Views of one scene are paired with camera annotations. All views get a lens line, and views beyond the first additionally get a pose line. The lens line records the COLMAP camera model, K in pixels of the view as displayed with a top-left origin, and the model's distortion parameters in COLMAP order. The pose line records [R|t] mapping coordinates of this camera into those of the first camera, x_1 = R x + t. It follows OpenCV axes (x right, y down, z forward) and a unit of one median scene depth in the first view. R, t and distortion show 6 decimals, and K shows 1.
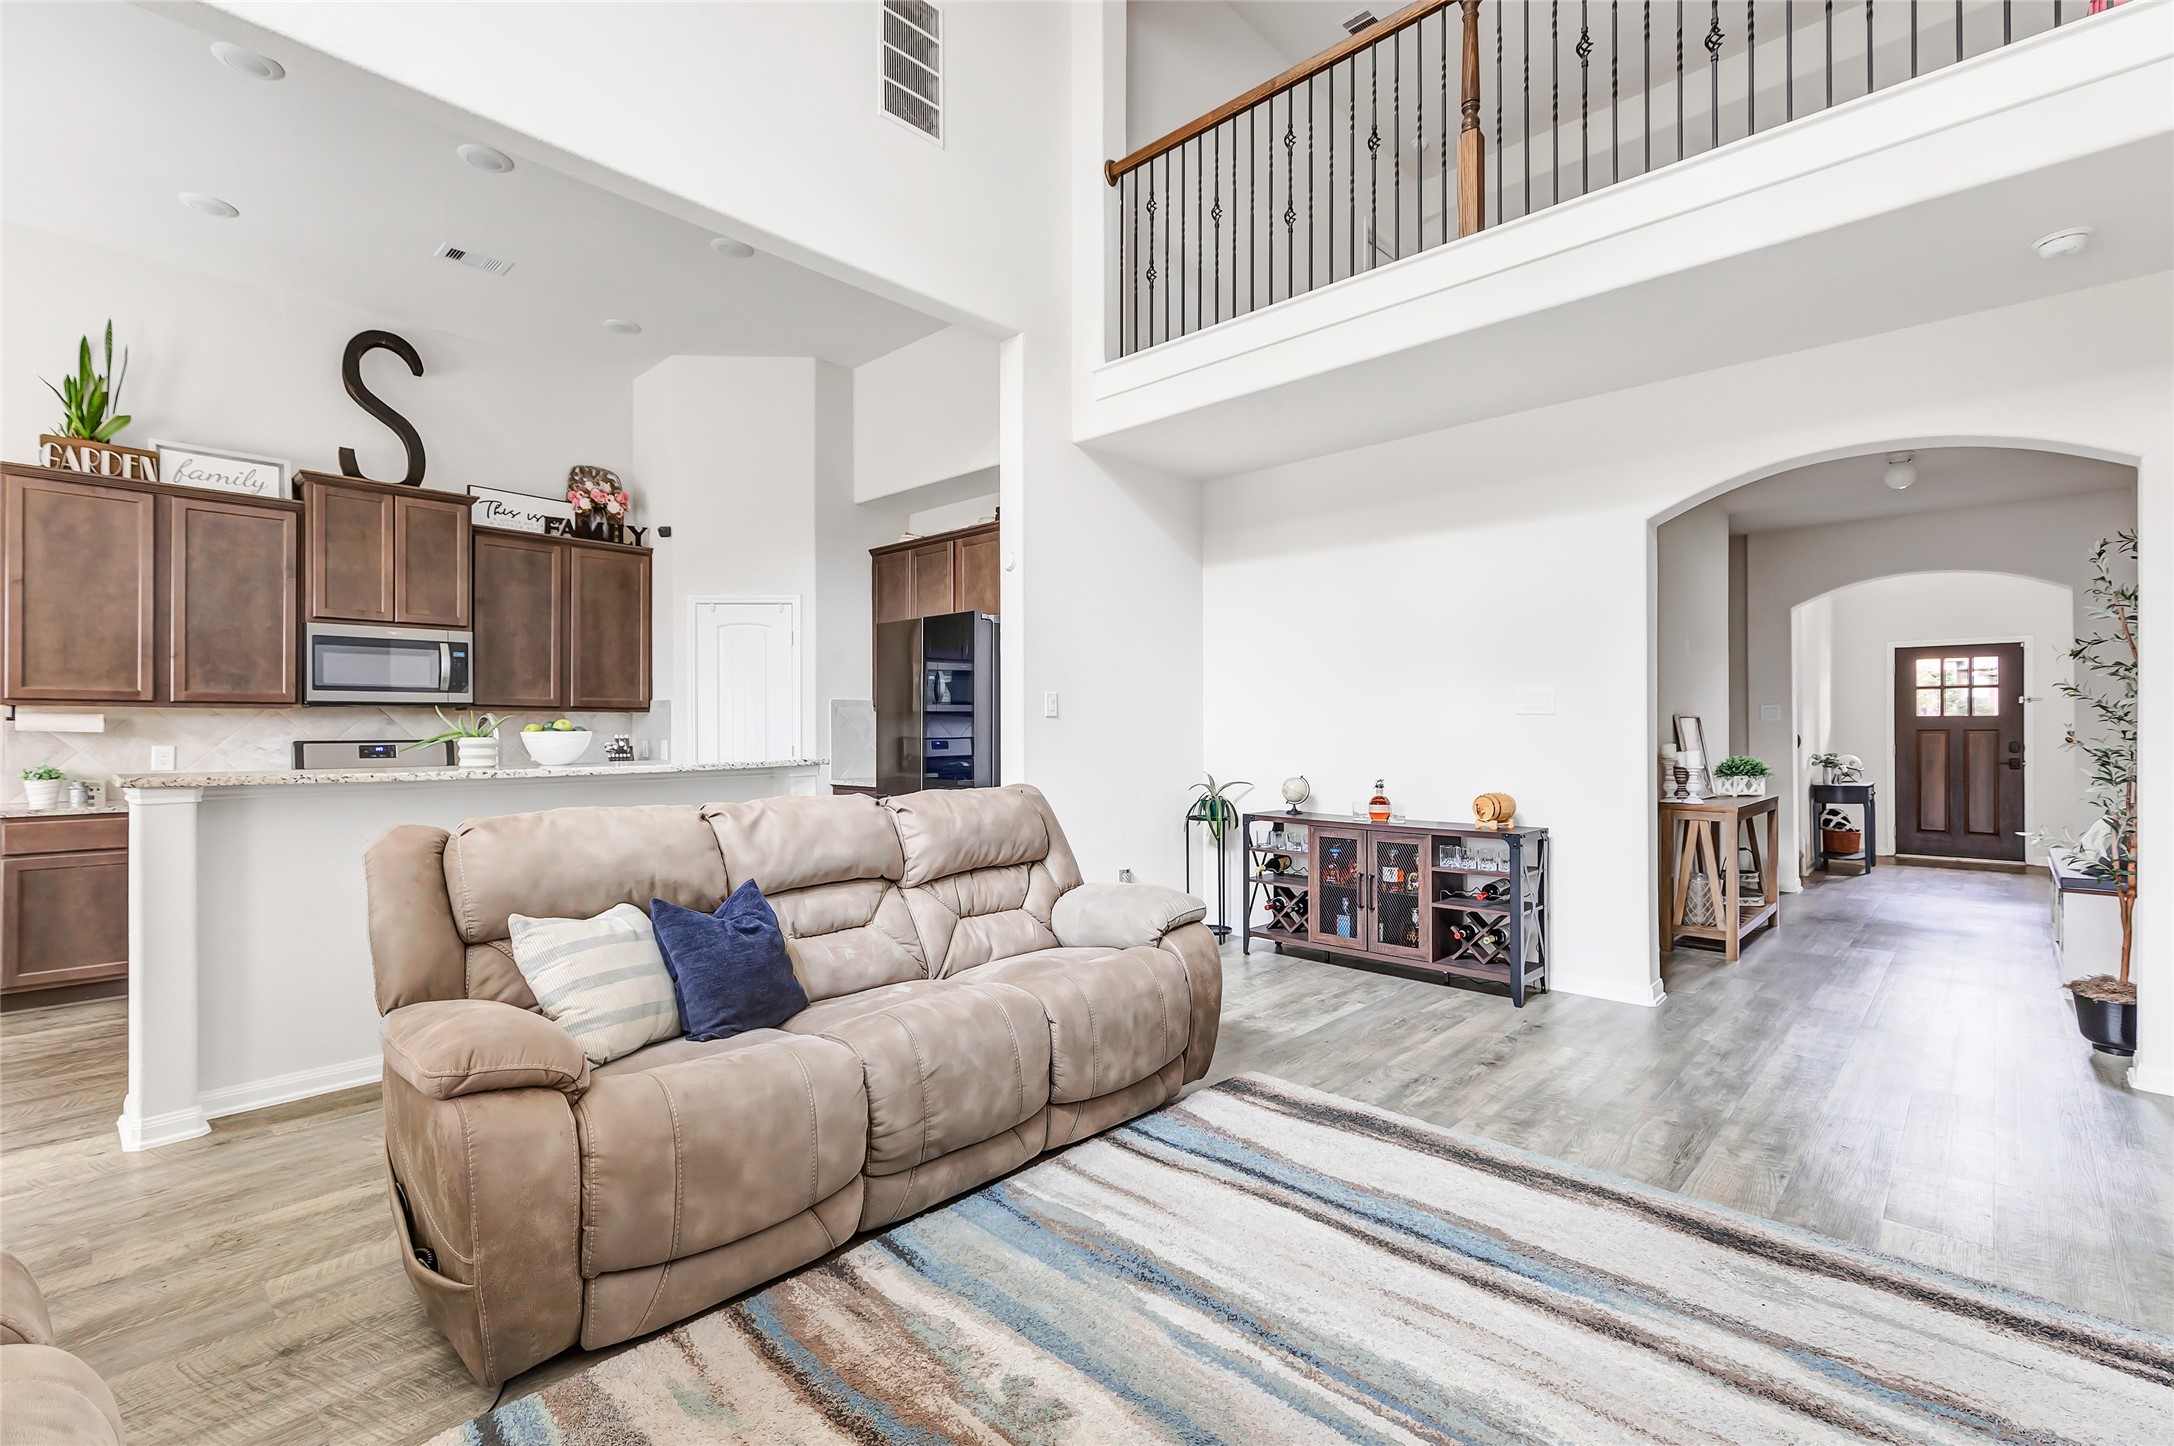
lens RADIAL K [[997.6, 0, 1097.8], [0, 997.6, 724.6], [0, 0, 1]] dist [0.006809, 0.001193]
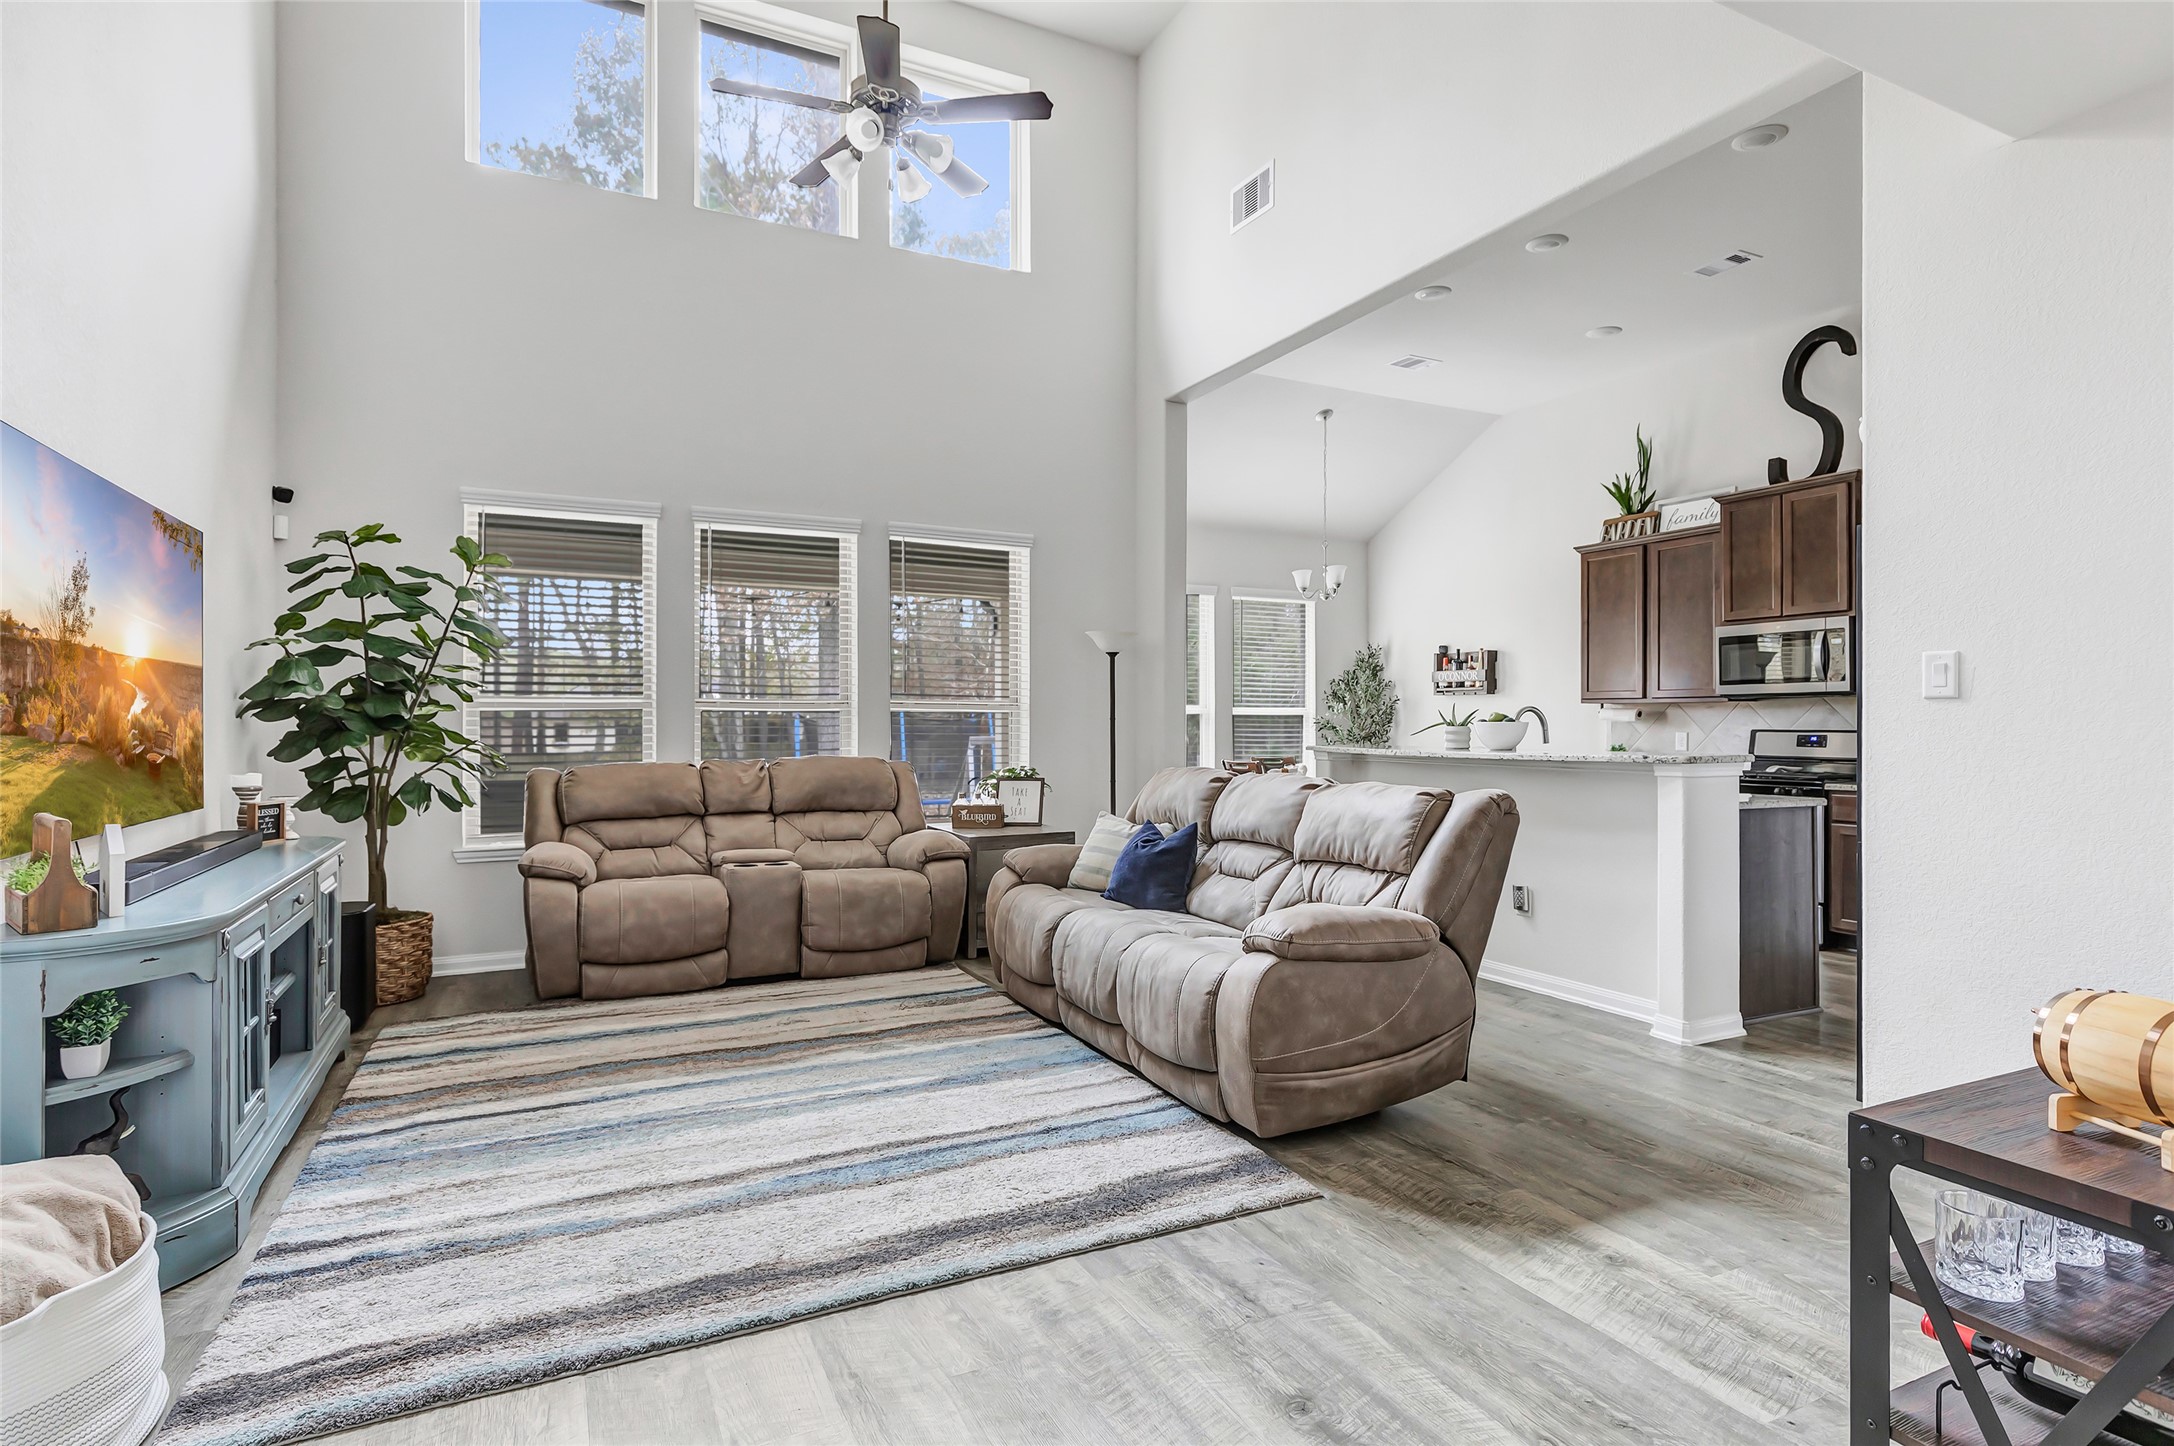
lens RADIAL K [[1112.5, 0, 1085.9], [0, 1112.5, 717.8], [0, 0, 1]] dist [0.005419, 0.001996]
pose [[-0.372690, -0.000340, -0.927956, 0.741201], [0.005678, 0.999980, -0.002647, 0.002518], [0.927939, -0.006255, -0.372681, 0.874599]]
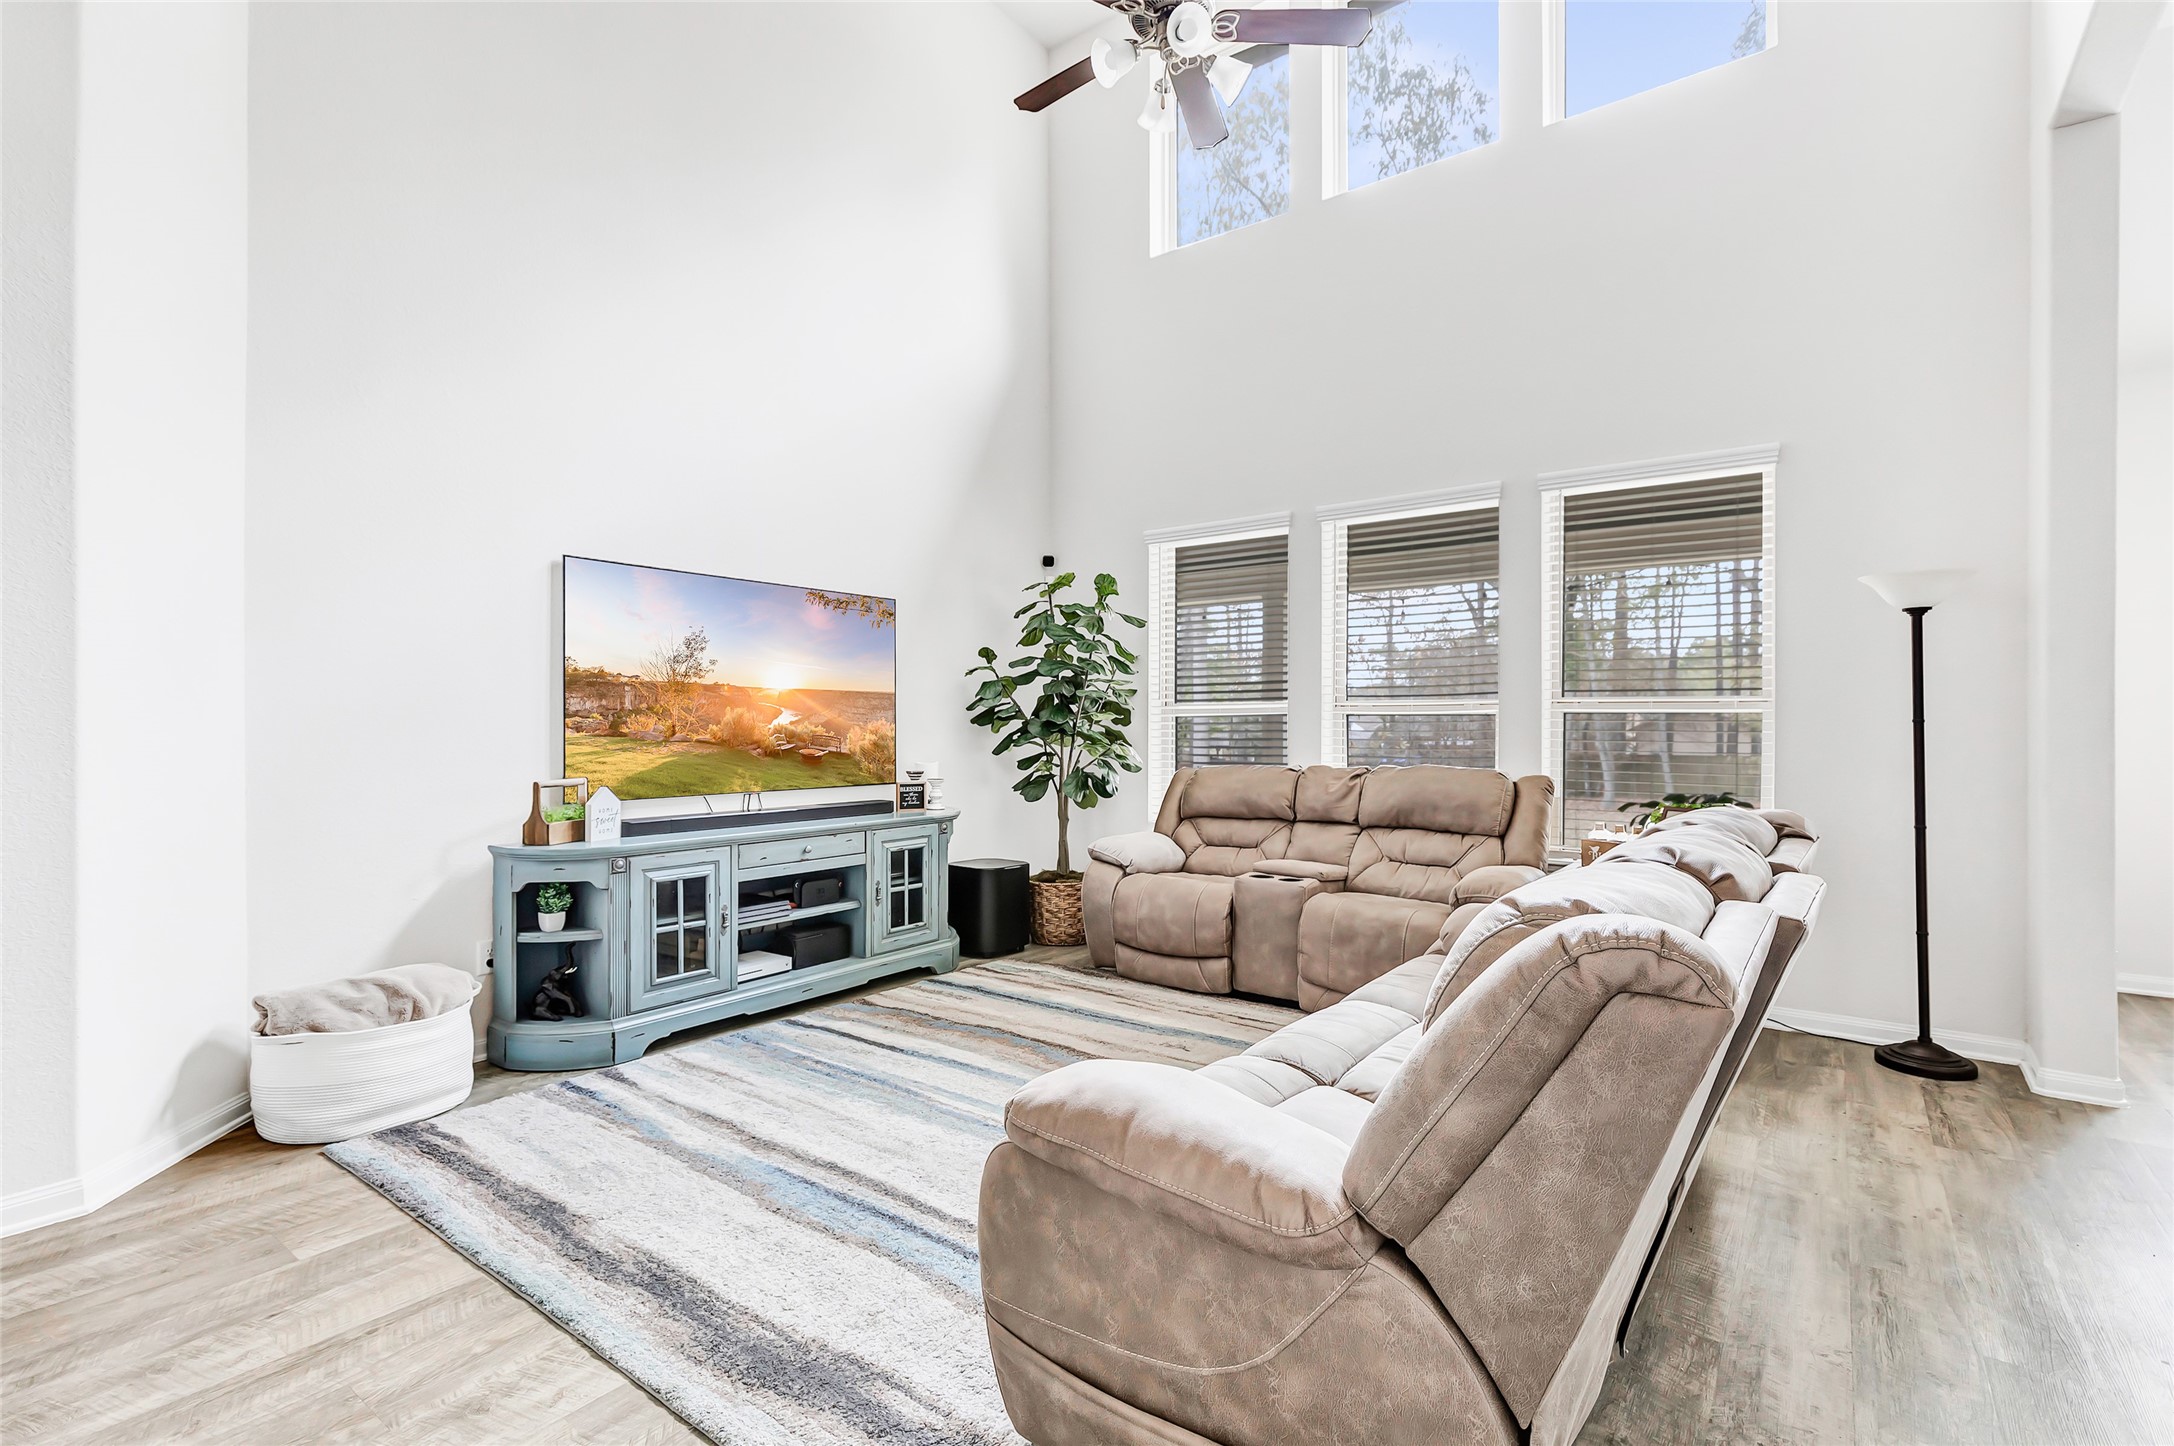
lens RADIAL K [[997.6, 0, 1090.1], [0, 997.6, 717.3], [0, 0, 1]] dist [0.006809, 0.001193]
pose [[-0.997261, 0.005141, -0.073781, 0.067947], [0.005984, 0.999919, -0.011205, 0.002400], [0.073717, -0.011616, -0.997212, 1.087961]]
